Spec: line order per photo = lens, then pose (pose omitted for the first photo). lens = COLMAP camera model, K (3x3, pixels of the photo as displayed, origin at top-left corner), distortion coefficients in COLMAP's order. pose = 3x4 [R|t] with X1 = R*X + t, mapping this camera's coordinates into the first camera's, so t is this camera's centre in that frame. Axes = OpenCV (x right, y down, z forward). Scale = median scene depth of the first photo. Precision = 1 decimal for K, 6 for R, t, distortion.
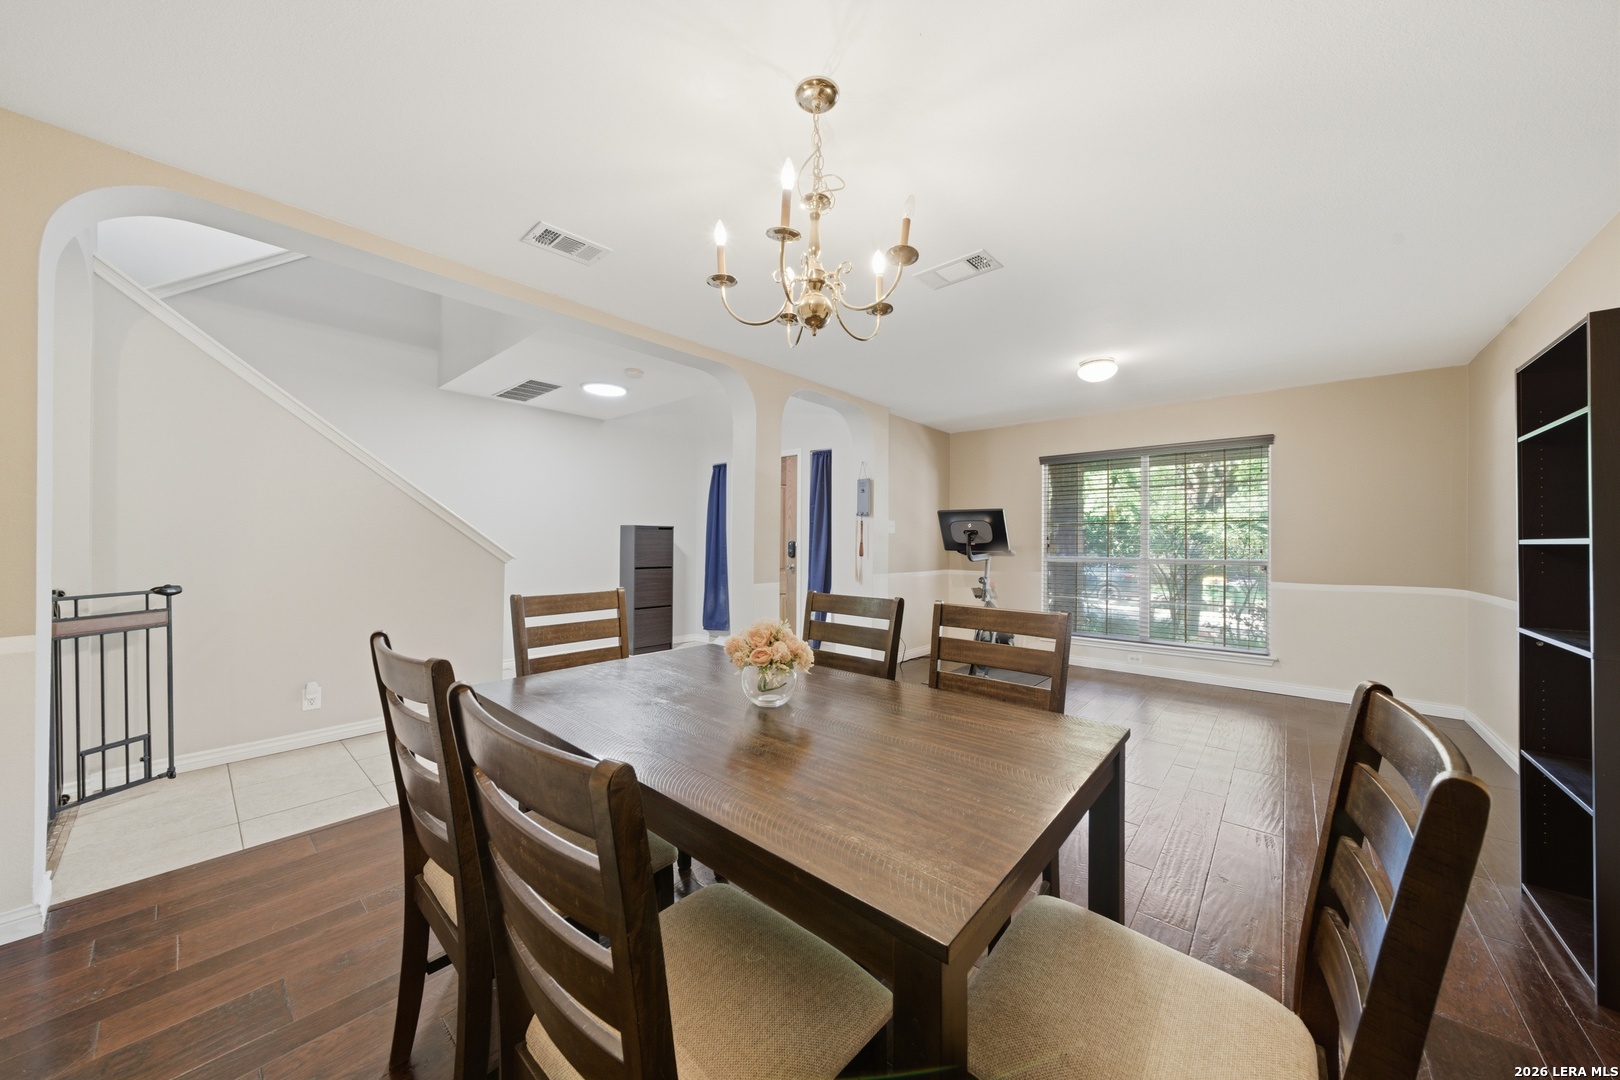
lens RADIAL K [[568.9, 0, 813.0], [0, 568.9, 538.7], [0, 0, 1]] dist [0.002030, 0.000287]
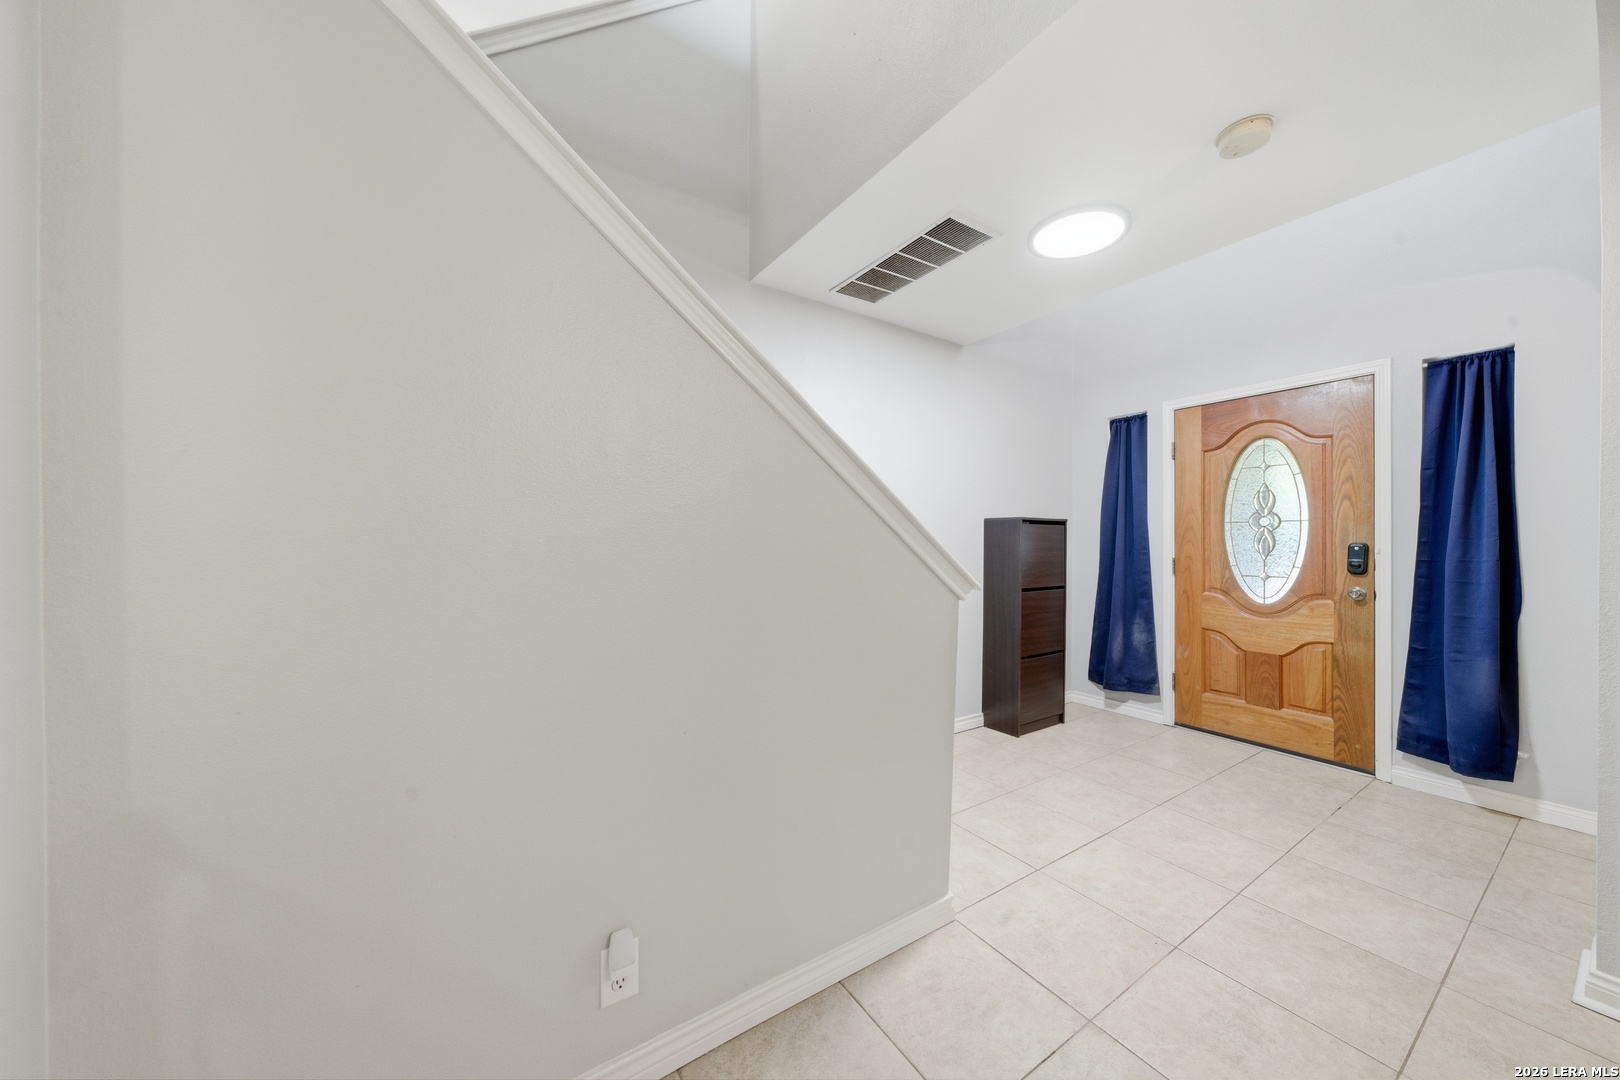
lens RADIAL K [[568.9, 0, 815.9], [0, 568.9, 540.5], [0, 0, 1]] dist [0.002030, 0.000287]
pose [[0.966724, -0.003208, -0.255802, -0.375407], [0.004318, 0.999984, 0.003780, -0.002040], [0.255786, -0.004759, 0.966722, 0.383837]]
